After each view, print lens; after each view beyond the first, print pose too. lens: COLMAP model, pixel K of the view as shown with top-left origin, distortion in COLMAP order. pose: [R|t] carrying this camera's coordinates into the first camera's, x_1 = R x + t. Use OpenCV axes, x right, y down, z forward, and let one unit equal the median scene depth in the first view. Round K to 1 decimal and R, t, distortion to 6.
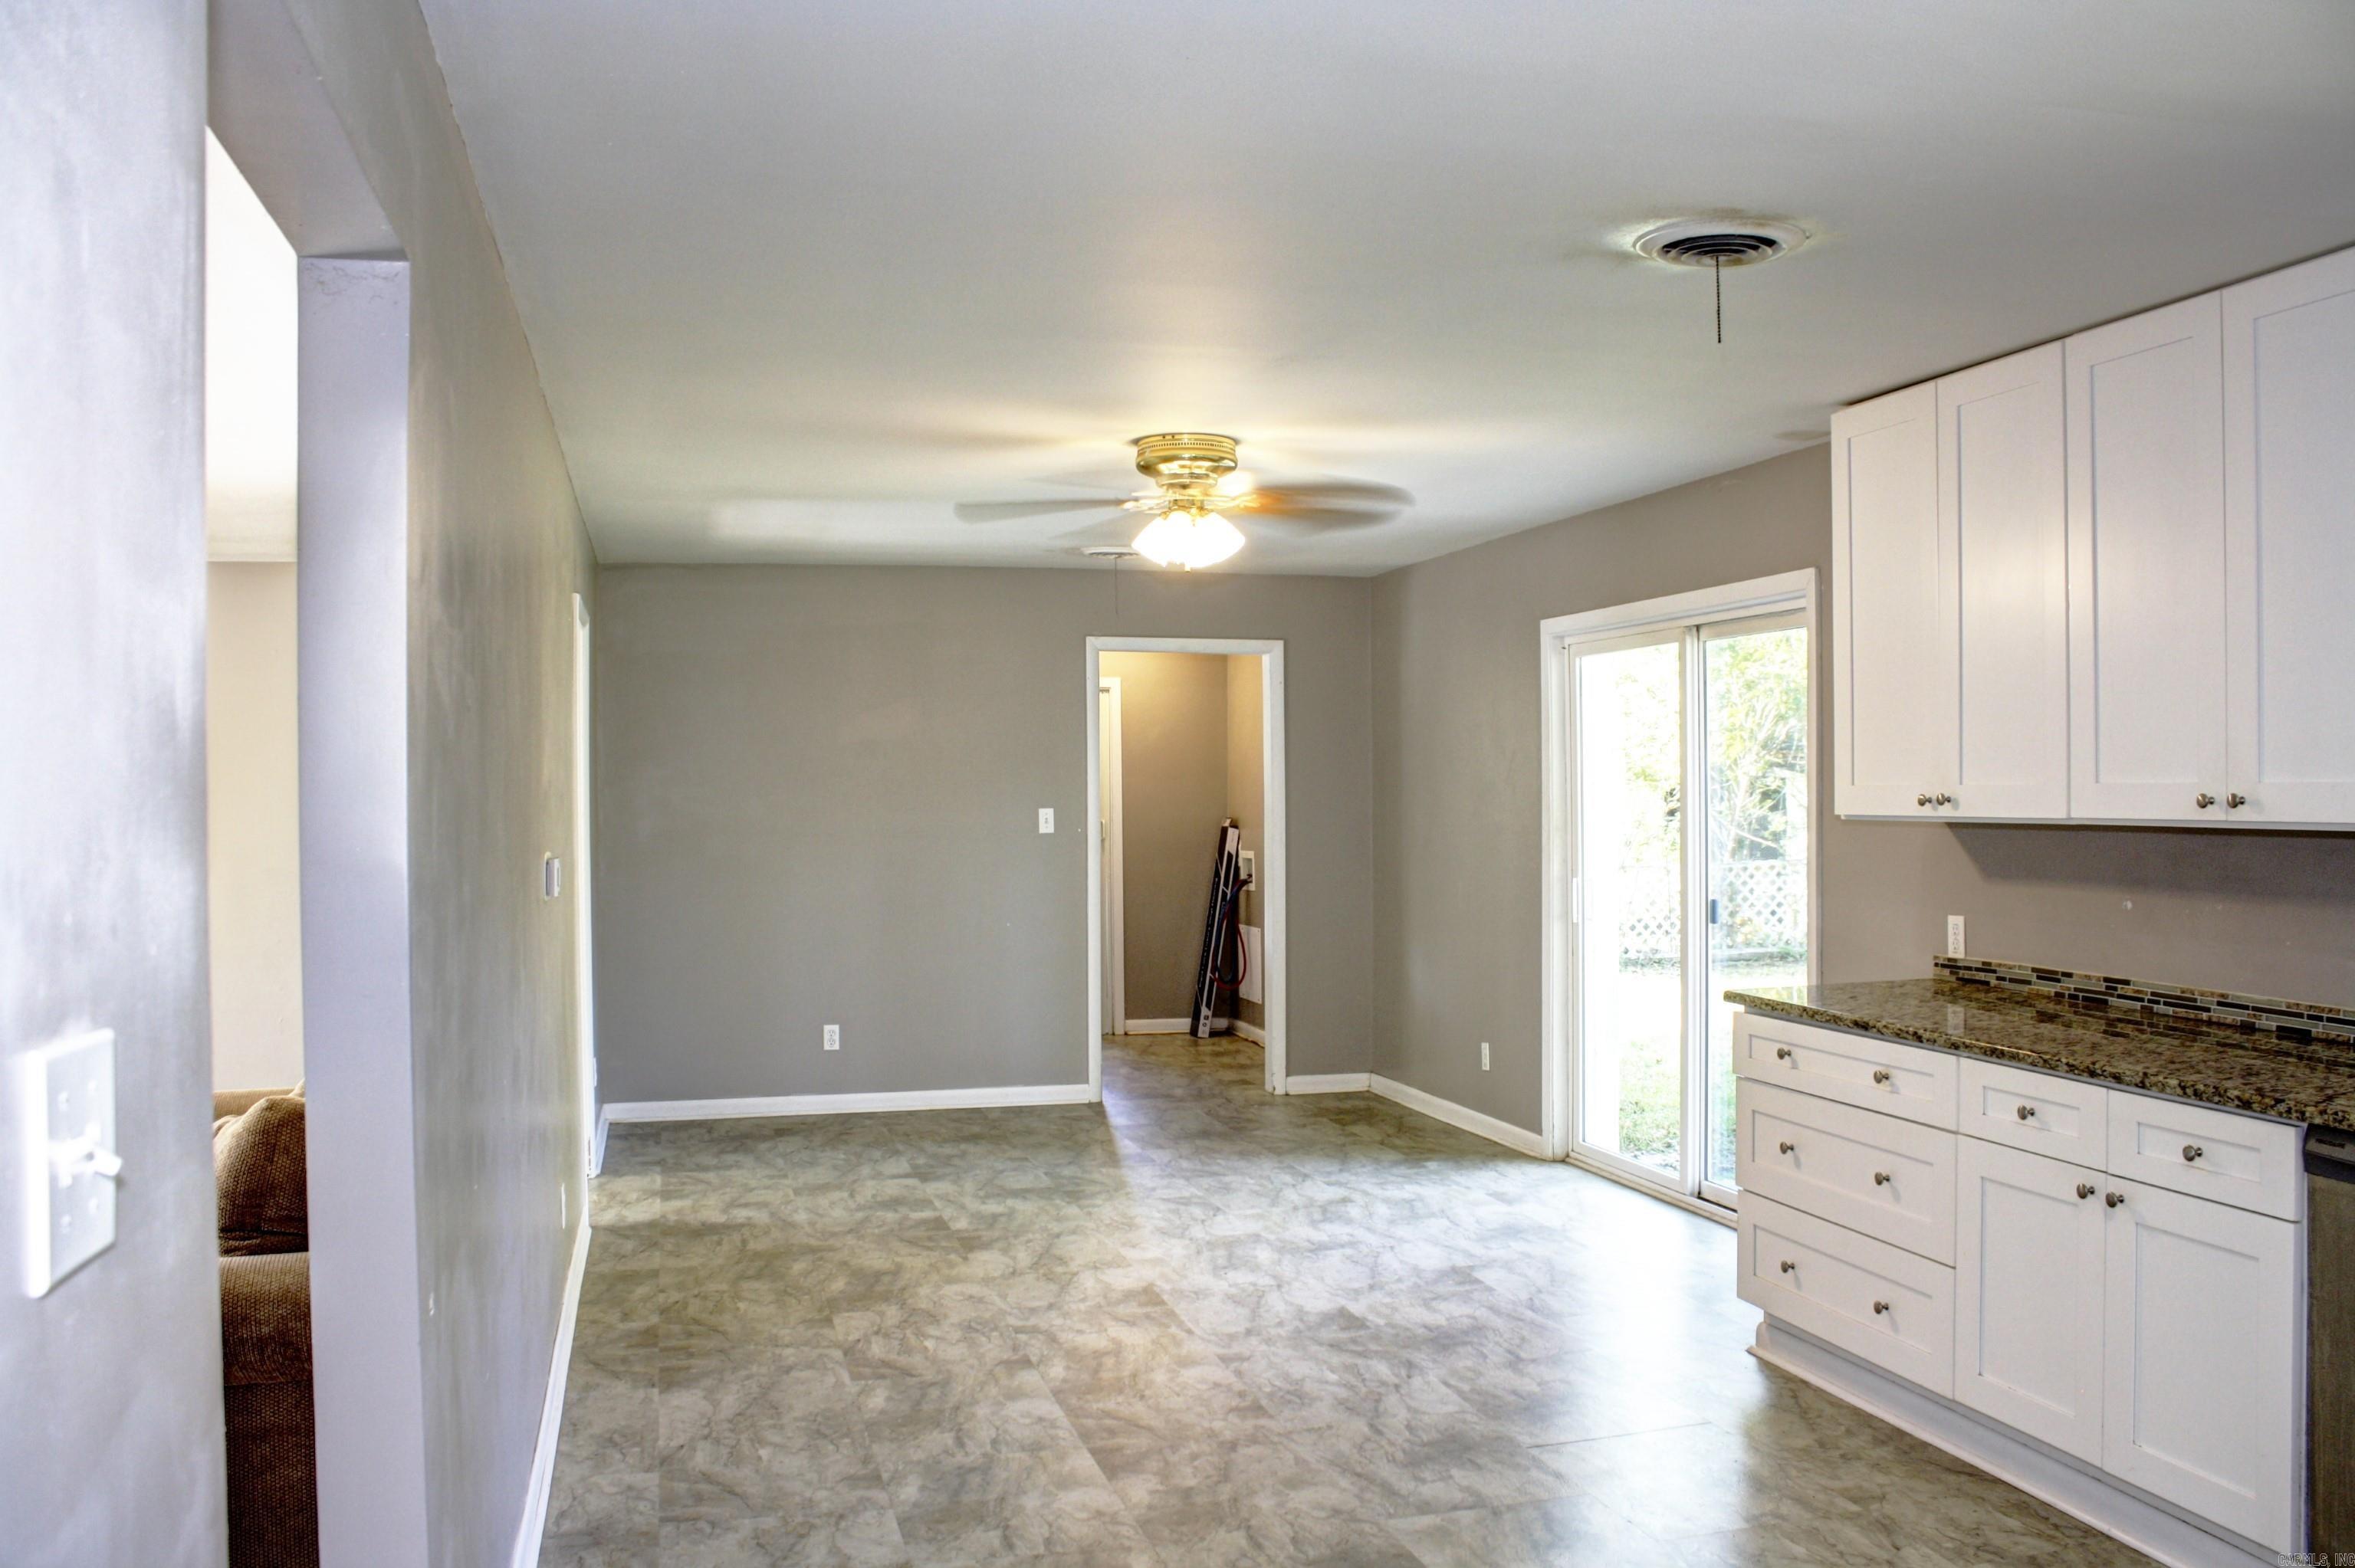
lens RADIAL K [[1990.7, 0, 1193.9], [0, 1990.7, 807.6], [0, 0, 1]] dist [-0.164208, 0.148637]
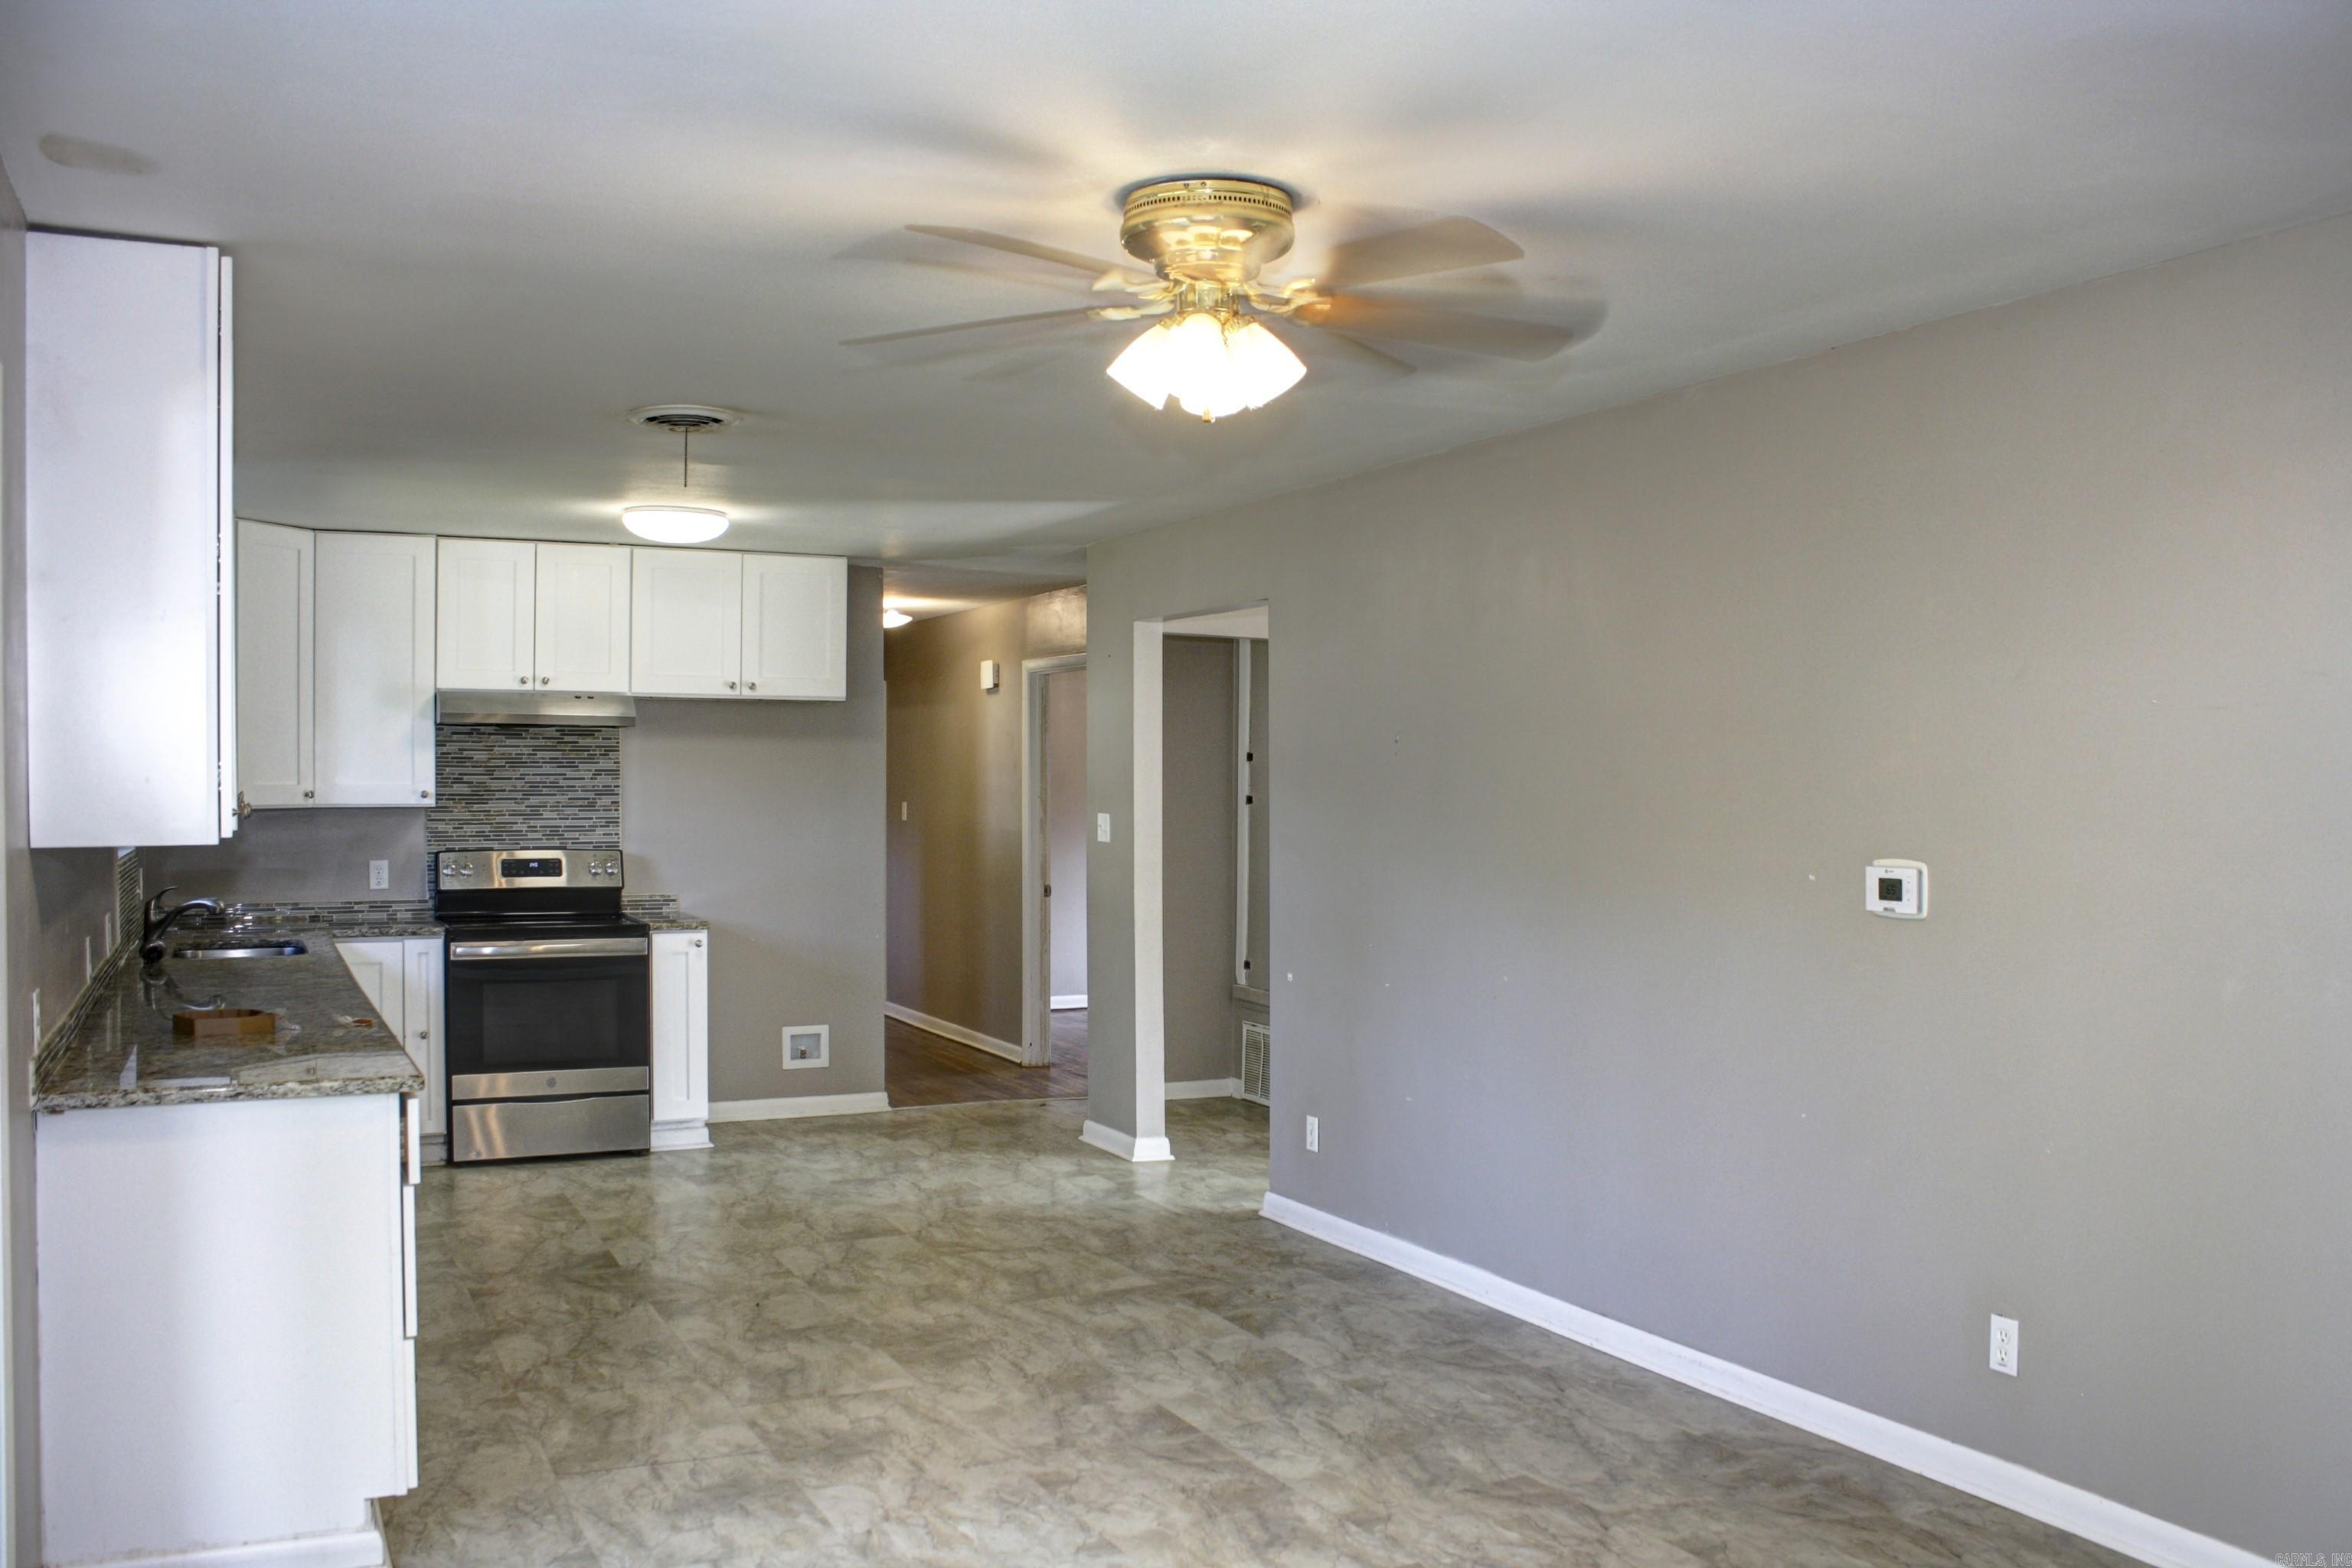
lens RADIAL K [[1988.5, 0, 1192.4], [0, 1988.5, 807.6], [0, 0, 1]] dist [-0.164208, 0.148637]
pose [[-0.980589, 0.011528, -0.195733, 0.141007], [0.006160, 0.999589, 0.028008, -0.026971], [0.195976, 0.026258, -0.980257, 1.915046]]
